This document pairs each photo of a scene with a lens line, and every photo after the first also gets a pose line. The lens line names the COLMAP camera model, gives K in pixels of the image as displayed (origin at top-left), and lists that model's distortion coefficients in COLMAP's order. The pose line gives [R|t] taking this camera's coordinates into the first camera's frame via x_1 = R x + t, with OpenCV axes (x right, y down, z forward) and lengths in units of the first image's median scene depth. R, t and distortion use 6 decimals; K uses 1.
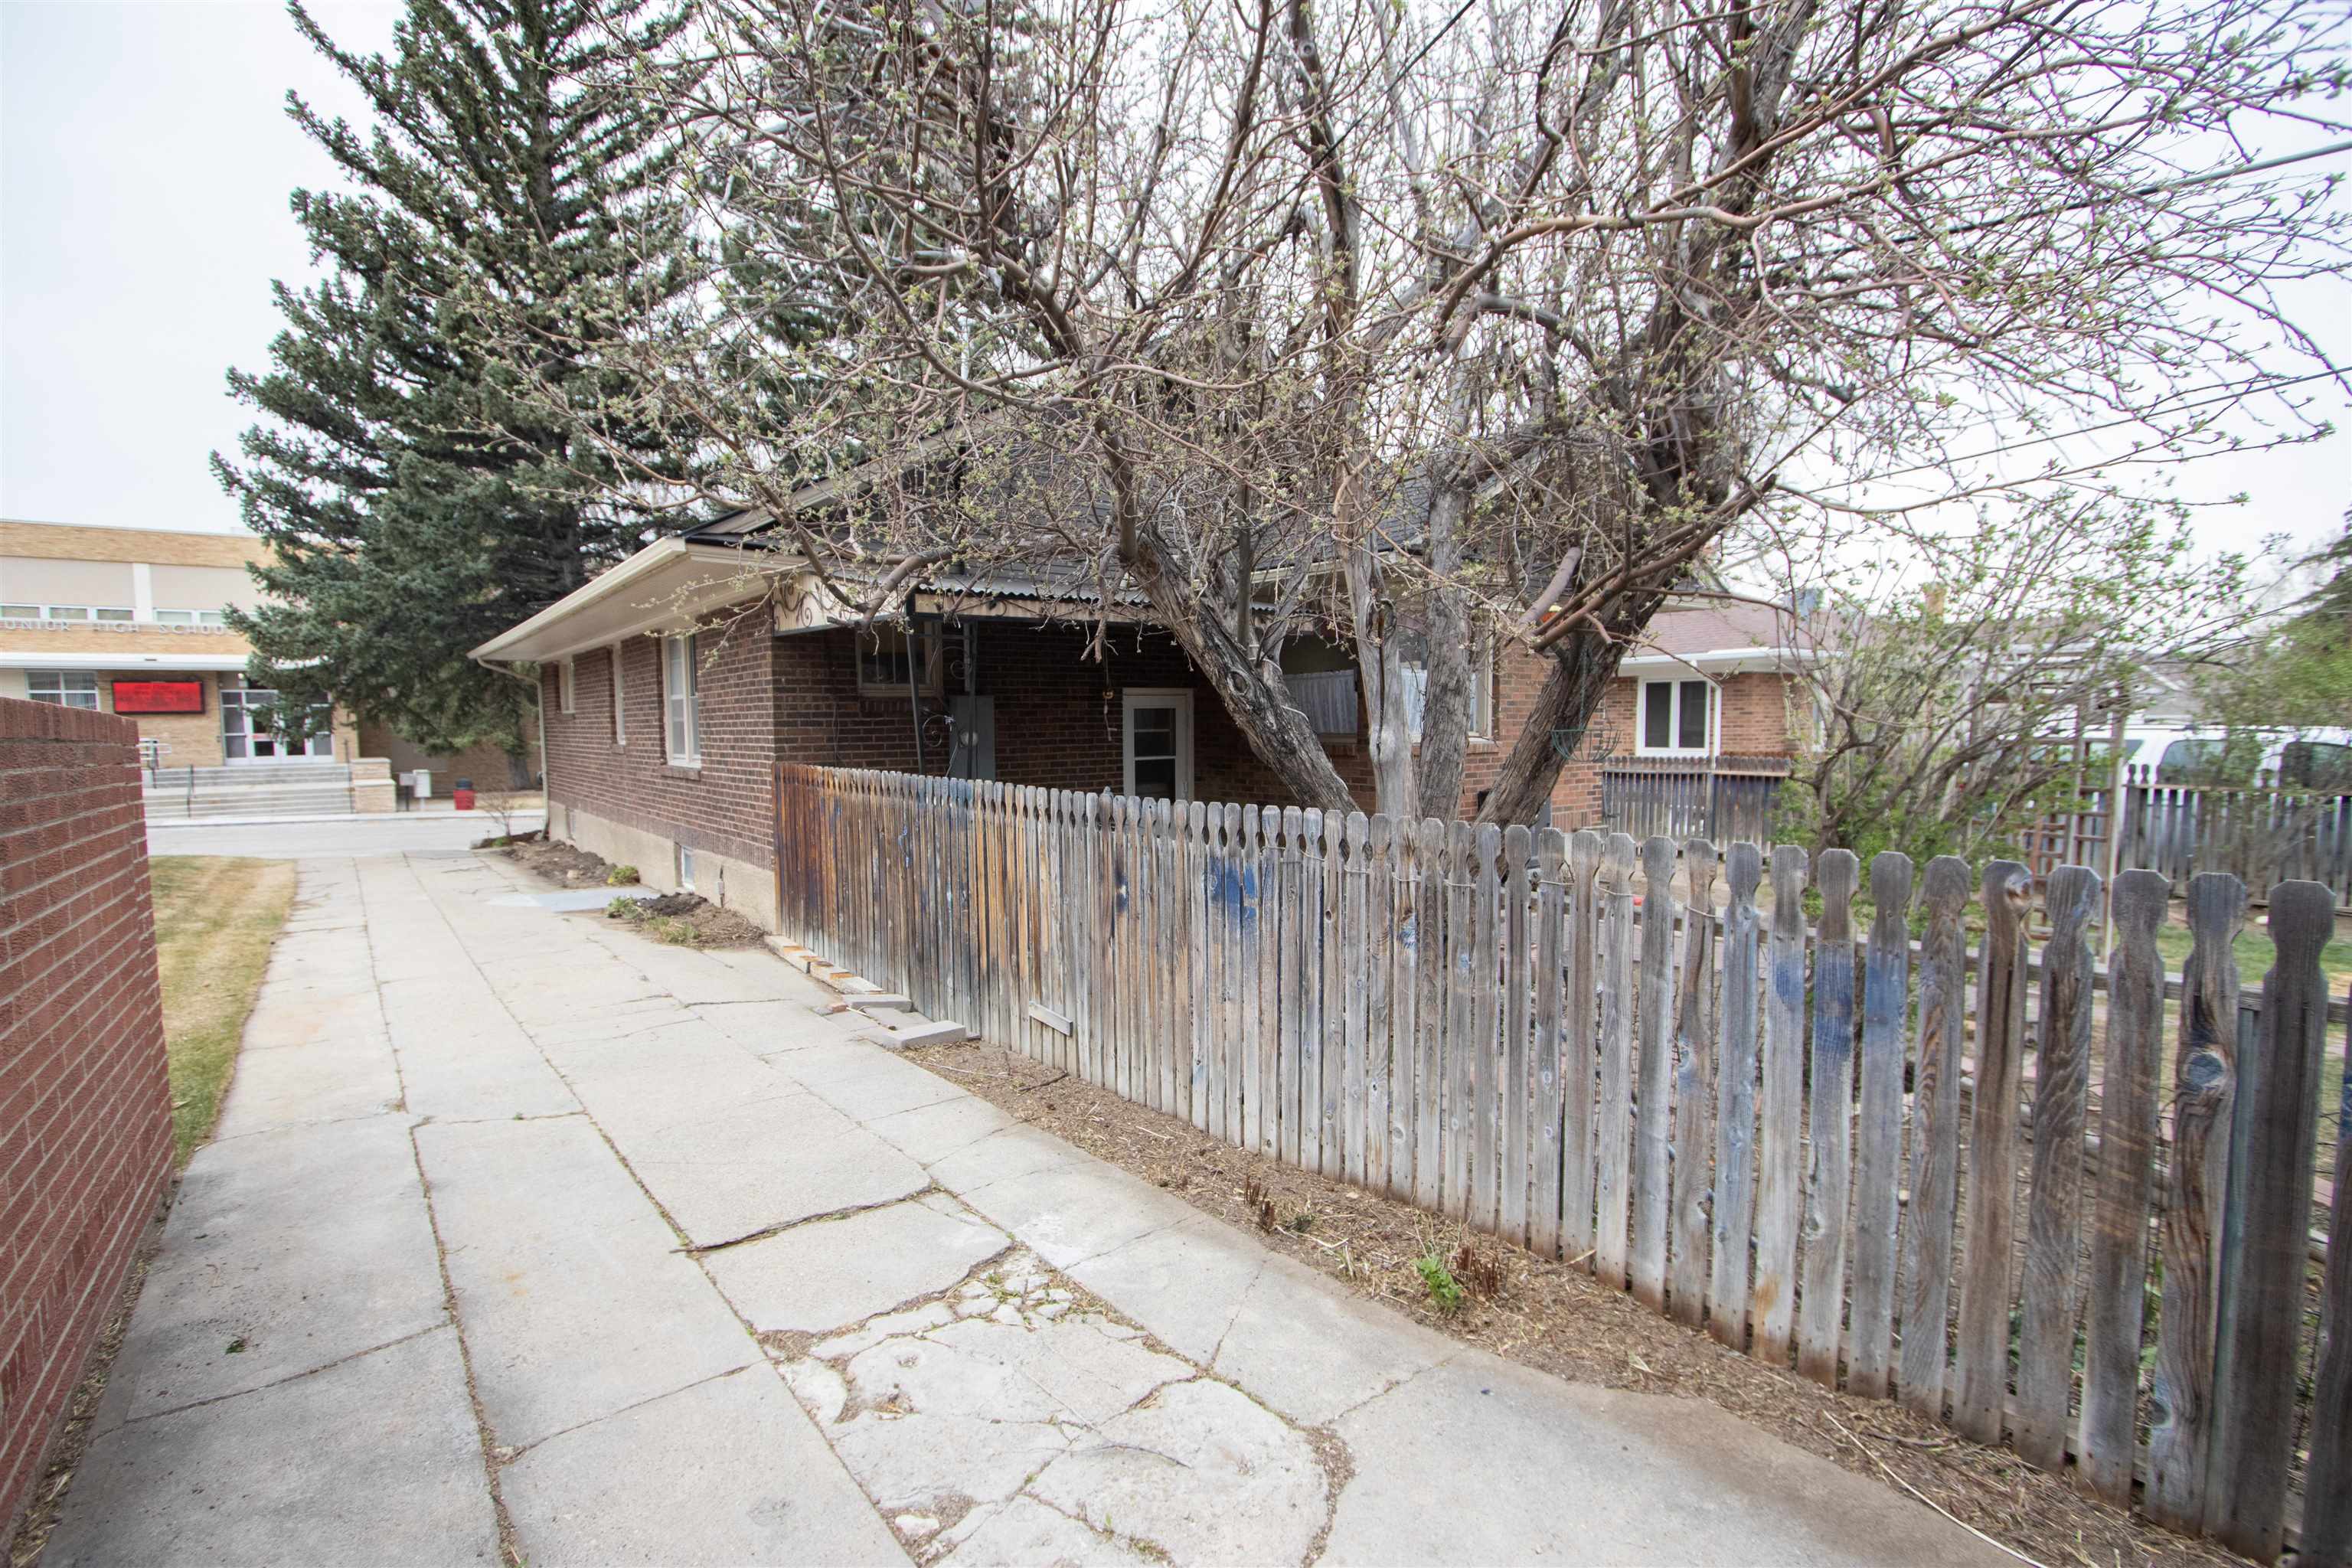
lens RADIAL K [[1085.2, 0, 1159.1], [0, 1085.2, 796.9], [0, 0, 1]] dist [-0.018062, 0.004153]
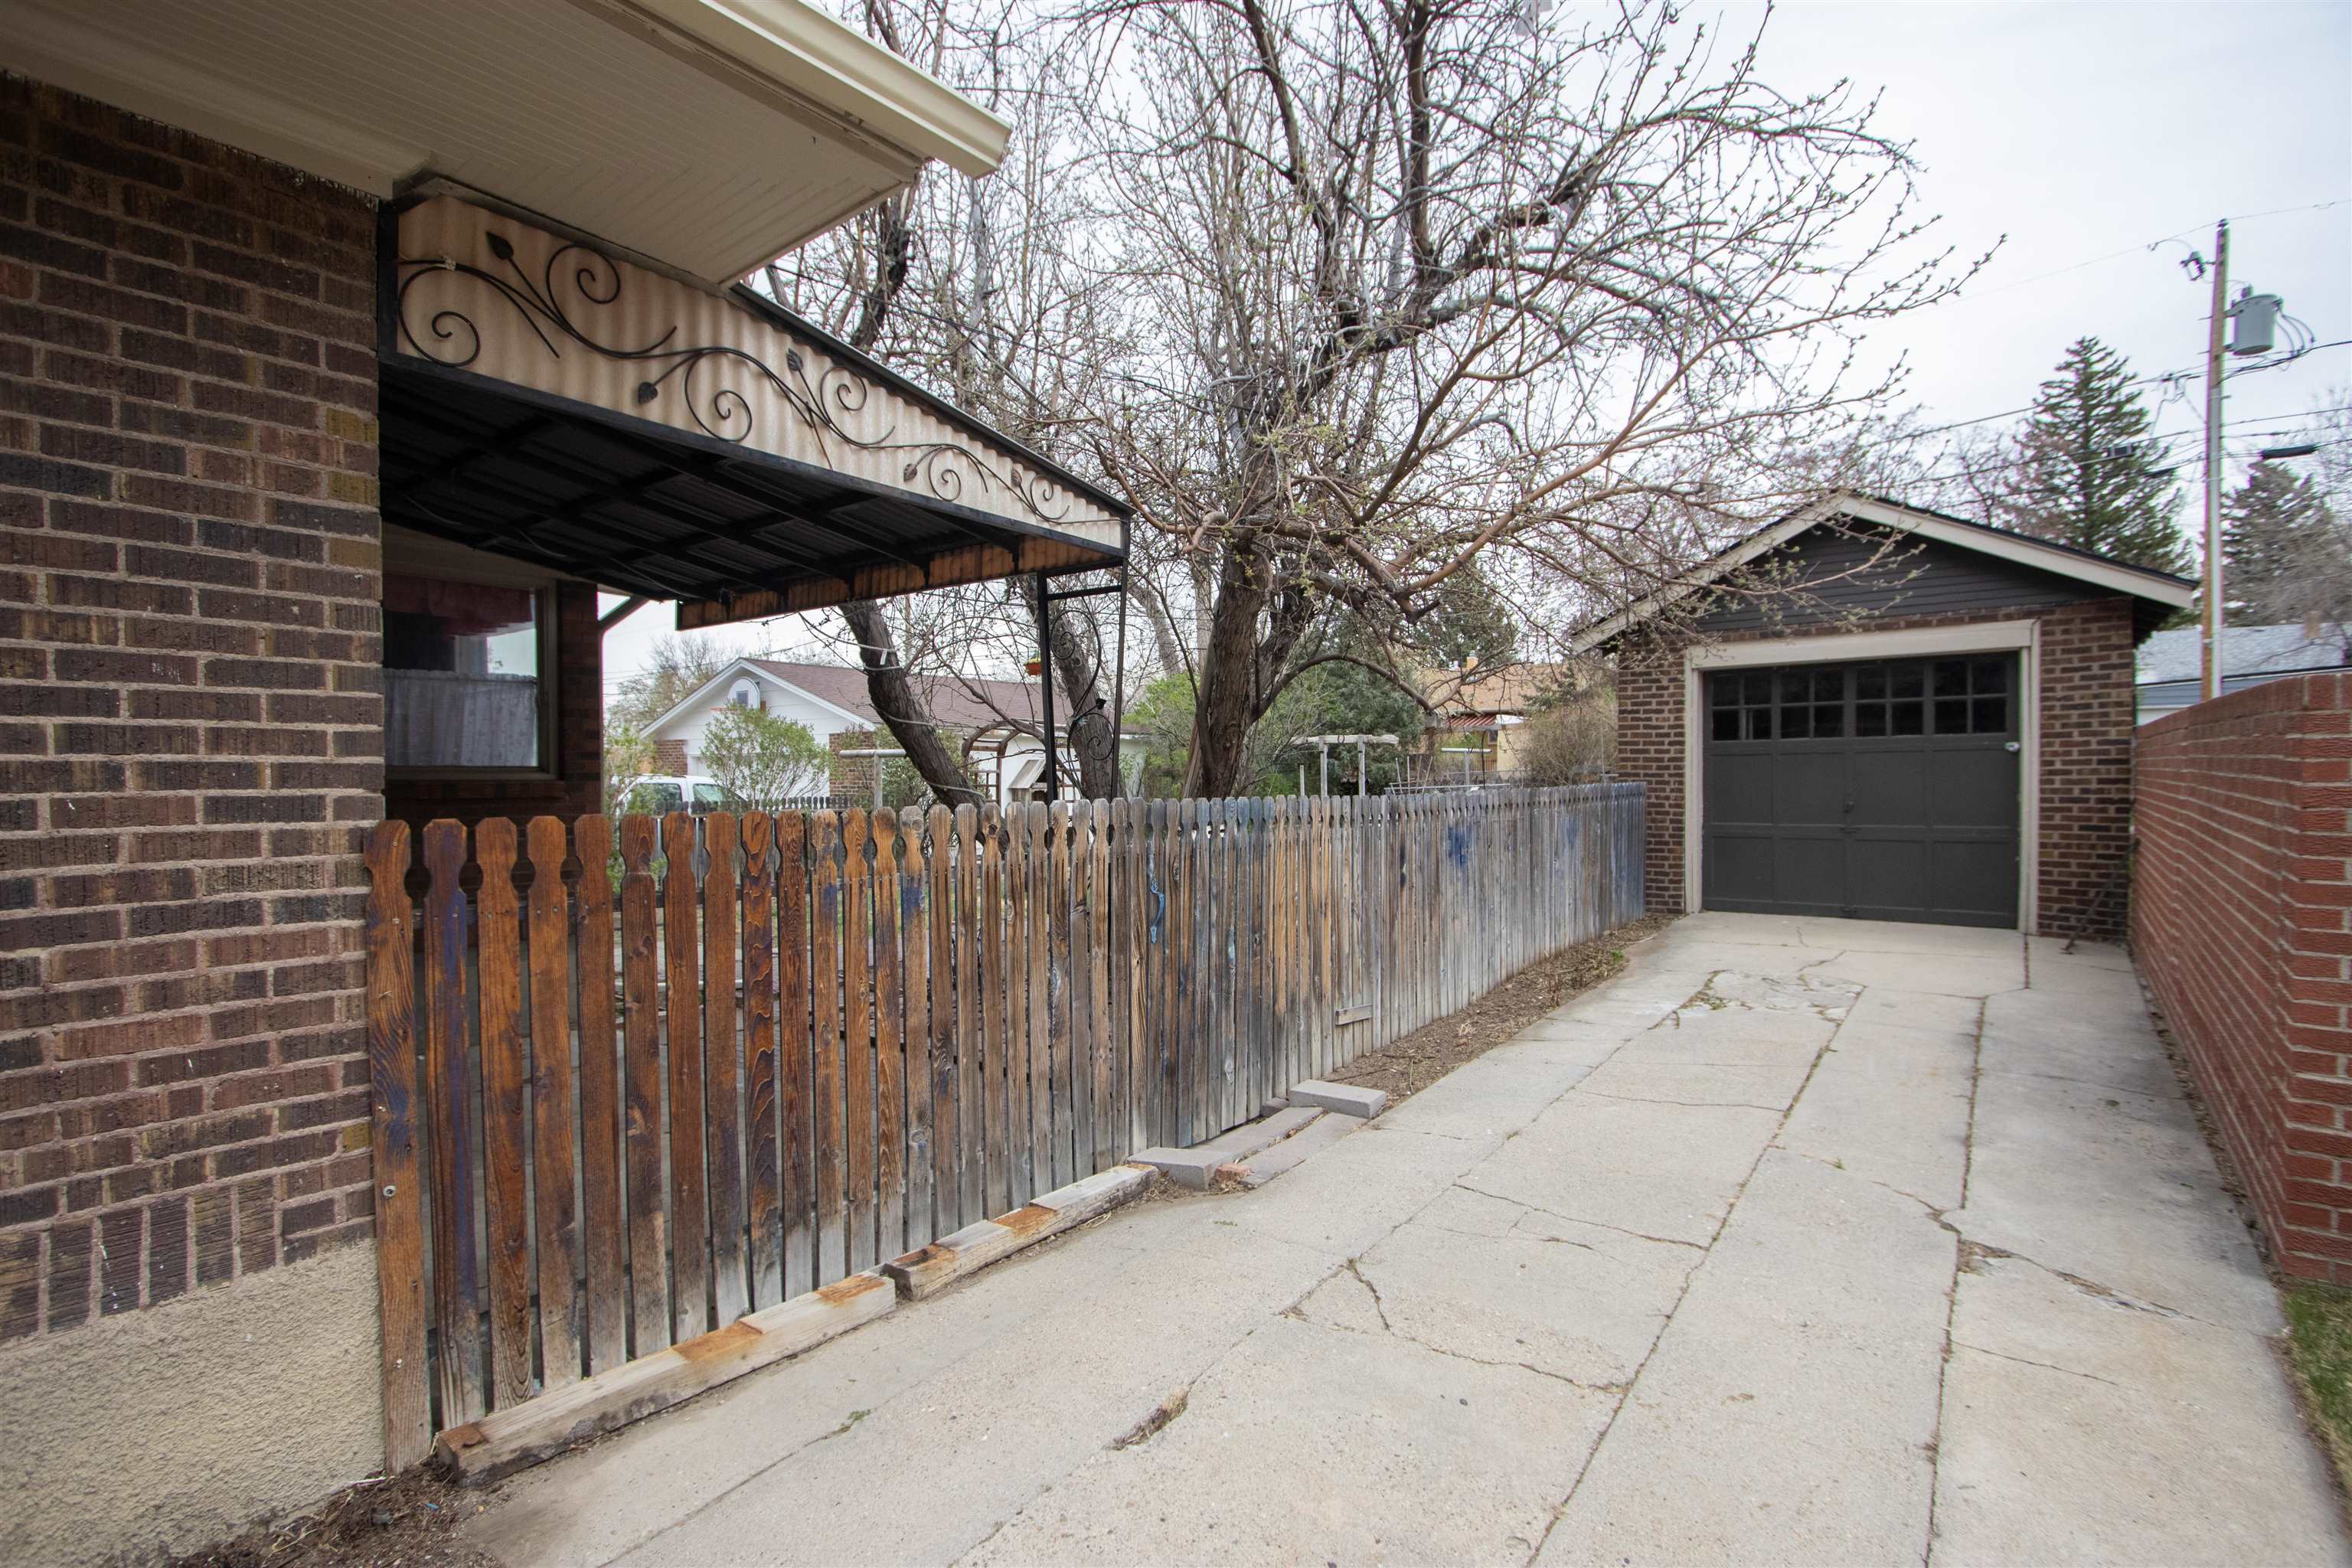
lens RADIAL K [[1085.2, 0, 1159.1], [0, 1085.2, 796.9], [0, 0, 1]] dist [-0.018062, 0.004153]
pose [[-0.244972, -0.011682, 0.969460, -1.351141], [0.079938, 0.996279, 0.032205, -0.069357], [-0.966229, 0.085386, -0.243127, 1.788705]]
